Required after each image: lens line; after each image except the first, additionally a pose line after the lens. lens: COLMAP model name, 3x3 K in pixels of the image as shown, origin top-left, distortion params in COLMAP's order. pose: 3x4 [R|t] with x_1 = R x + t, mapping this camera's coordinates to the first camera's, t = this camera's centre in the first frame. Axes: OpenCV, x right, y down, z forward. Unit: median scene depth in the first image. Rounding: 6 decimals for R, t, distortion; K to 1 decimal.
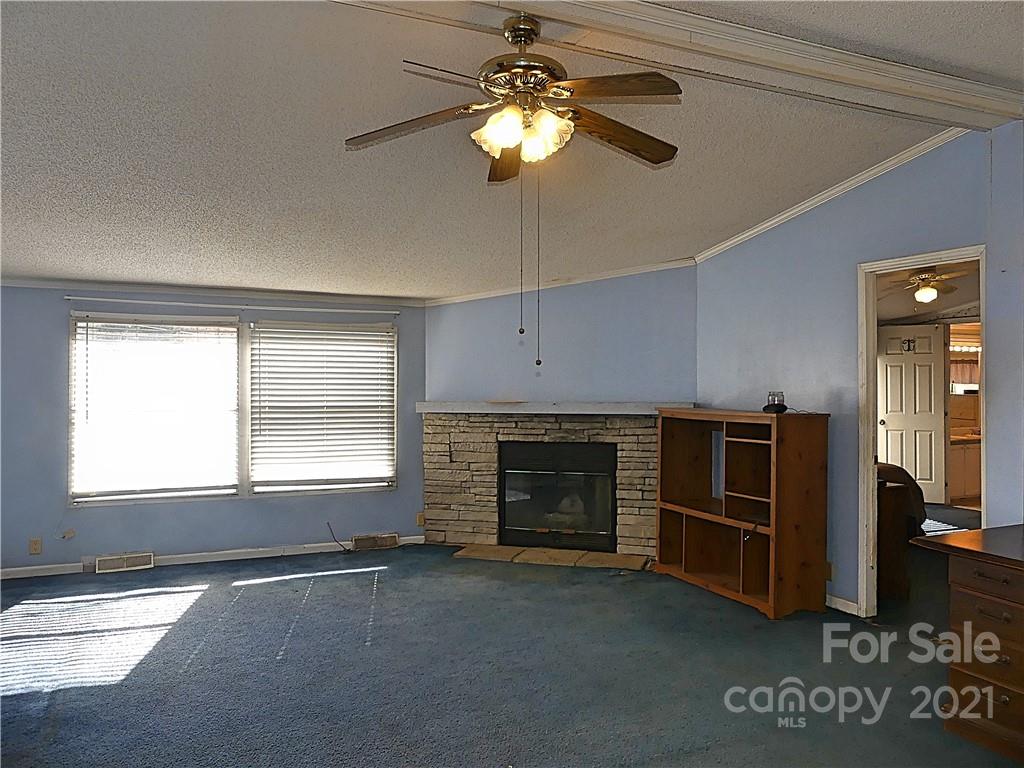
lens RADIAL K [[762.1, 0, 512.0], [0, 762.1, 384.0], [0, 0, 1]] dist [-0.018377, 0.002878]
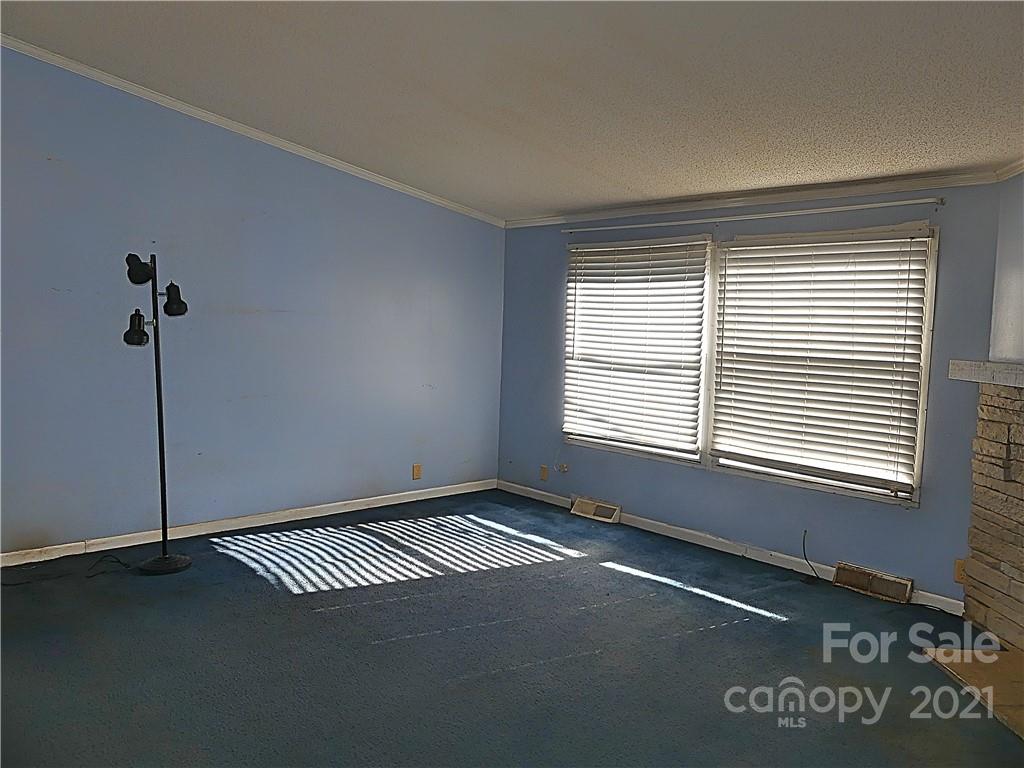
lens RADIAL K [[768.8, 0, 512.0], [0, 768.8, 384.0], [0, 0, 1]] dist [0.008762, 0.002793]
pose [[0.311657, 0.082225, -0.946630, 0.316684], [-0.032682, 0.996587, 0.075804, 0.009242], [0.949633, 0.007313, 0.313280, 0.541475]]
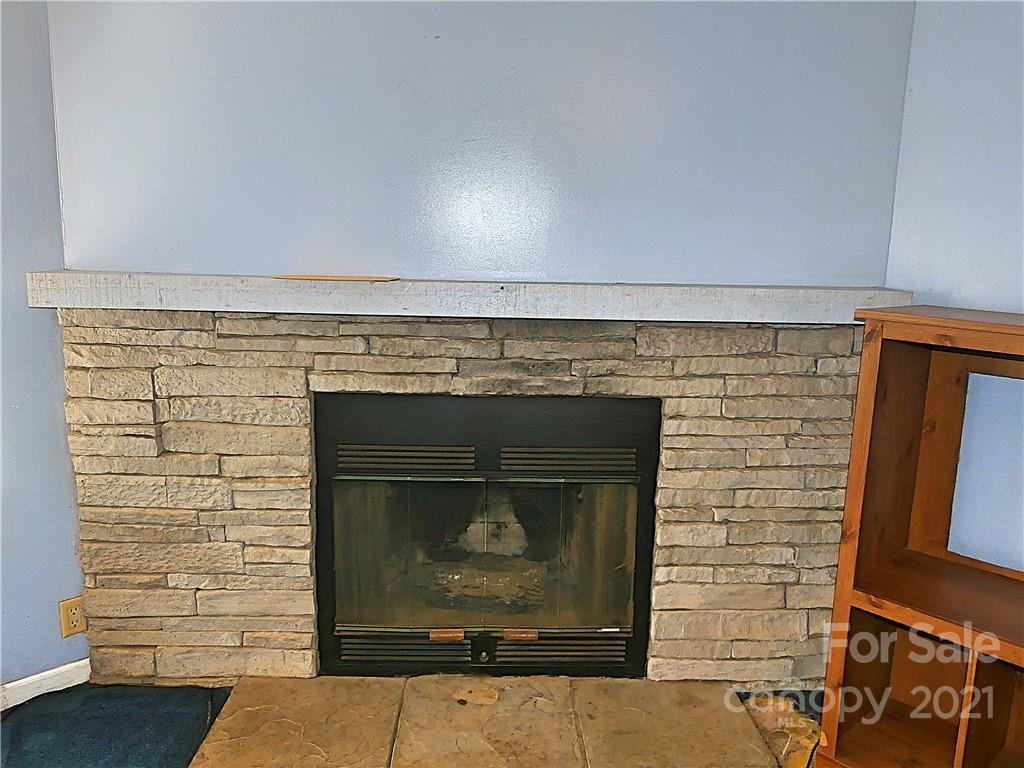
lens RADIAL K [[762.1, 0, 512.0], [0, 762.1, 384.0], [0, 0, 1]] dist [-0.018377, 0.002878]
pose [[0.937181, -0.035827, 0.346998, -0.052707], [-0.027722, 0.983917, 0.176461, 0.009376], [-0.347740, -0.174995, 0.921115, 0.674227]]
